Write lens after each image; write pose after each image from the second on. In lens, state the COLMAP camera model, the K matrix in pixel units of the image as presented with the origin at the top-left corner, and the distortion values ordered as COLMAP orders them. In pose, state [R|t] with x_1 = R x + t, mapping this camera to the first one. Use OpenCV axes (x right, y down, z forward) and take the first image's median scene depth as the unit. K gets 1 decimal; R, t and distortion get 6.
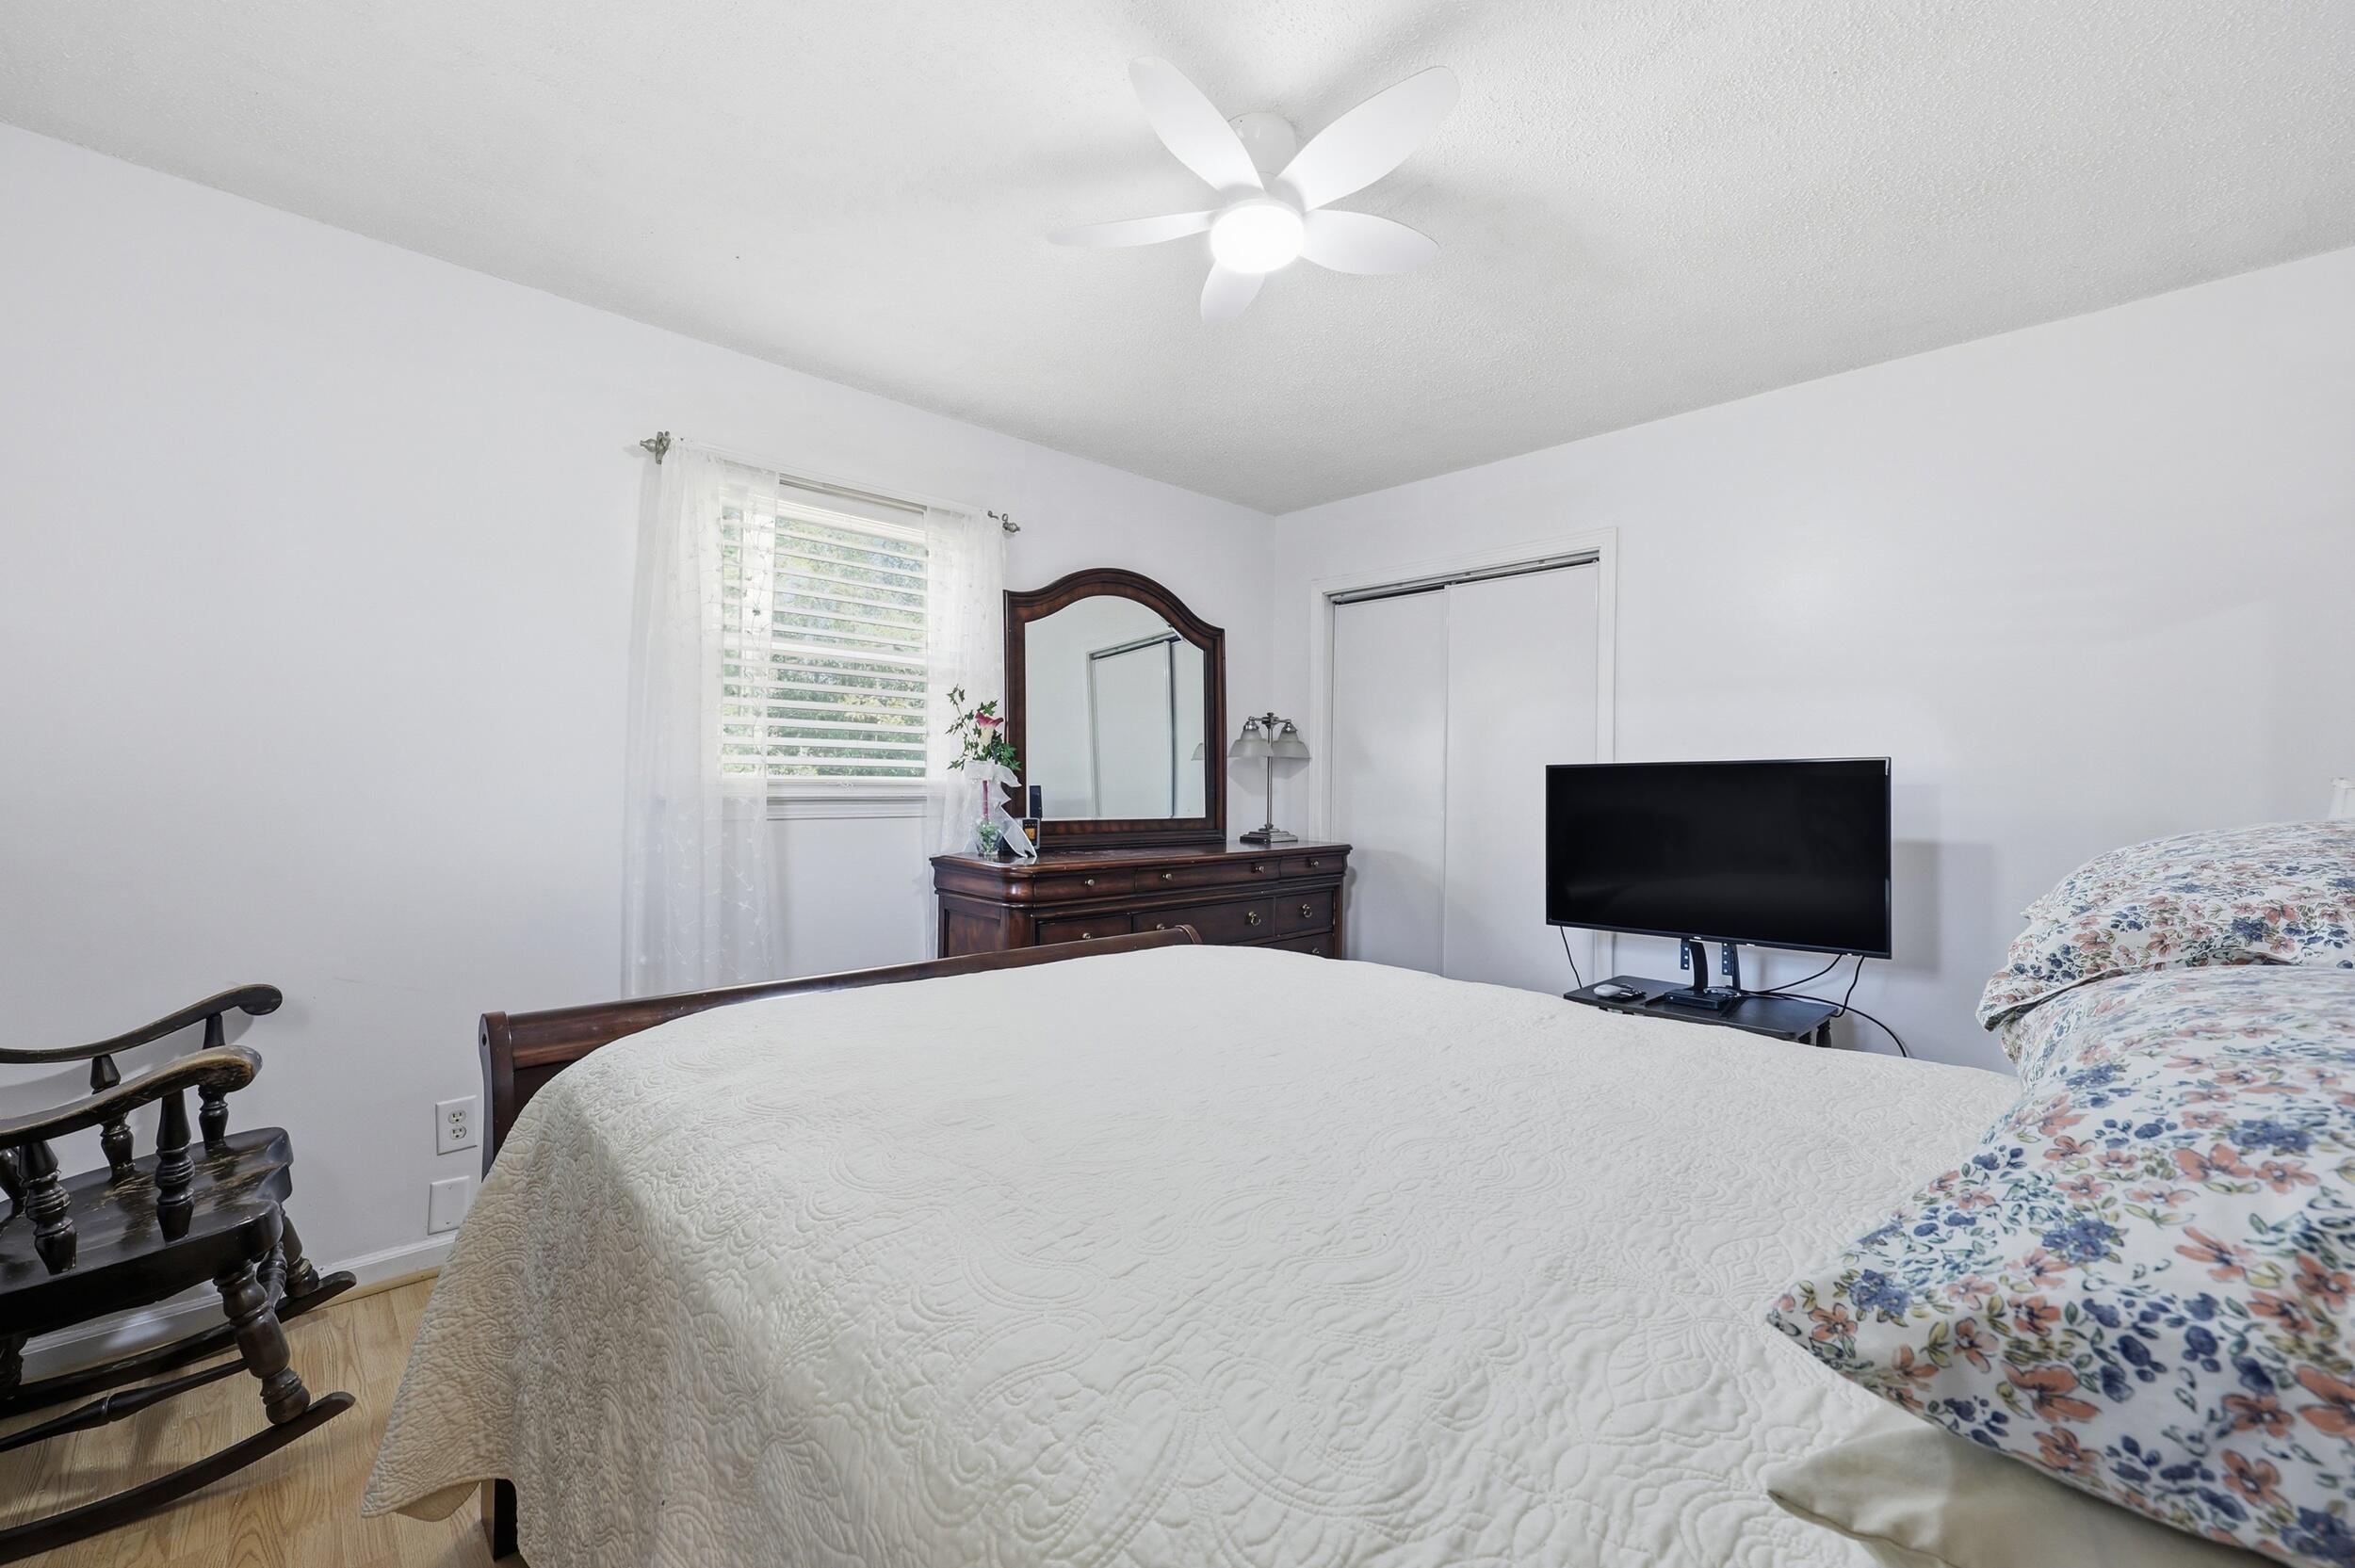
lens RADIAL K [[968.4, 0, 1192.3], [0, 968.4, 796.5], [0, 0, 1]] dist [0.009694, 0.000021]
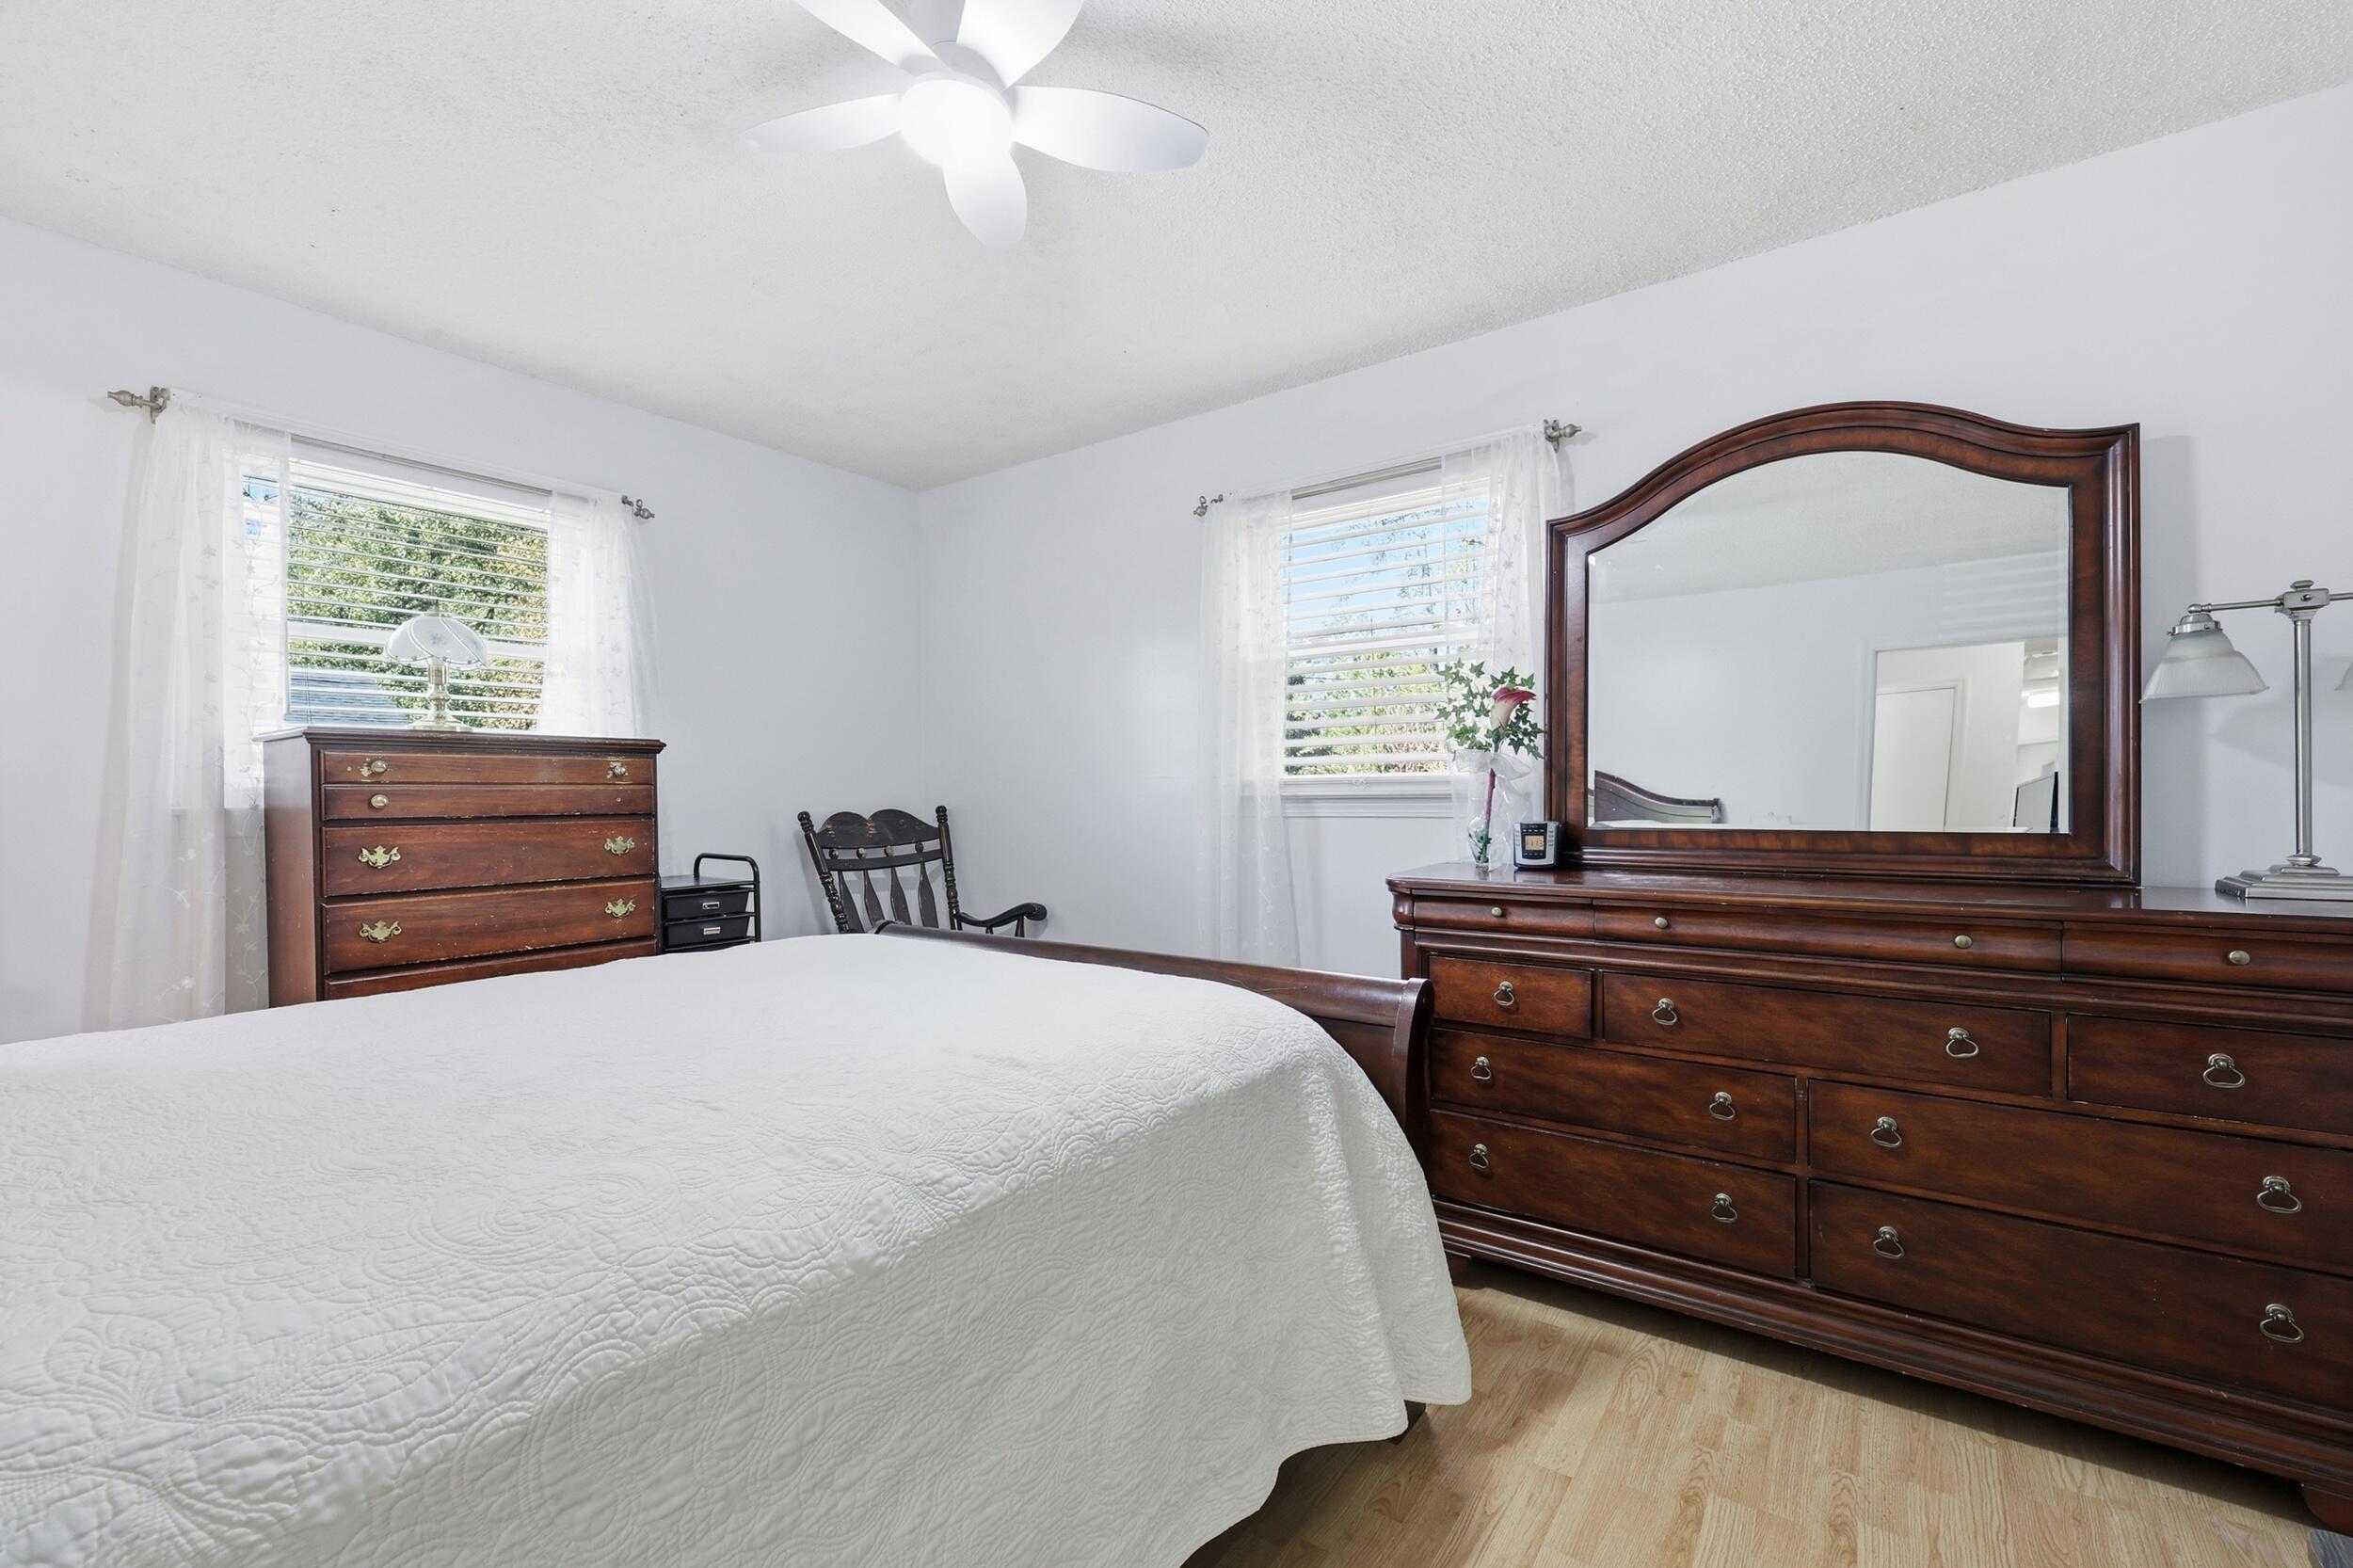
lens RADIAL K [[967.7, 0, 1191.2], [0, 967.7, 796.5], [0, 0, 1]] dist [0.009694, 0.000021]
pose [[0.185387, 0.000311, -0.982666, 0.489369], [0.009141, 0.999956, 0.002041, -0.001510], [0.982623, -0.009361, 0.185376, 0.572421]]
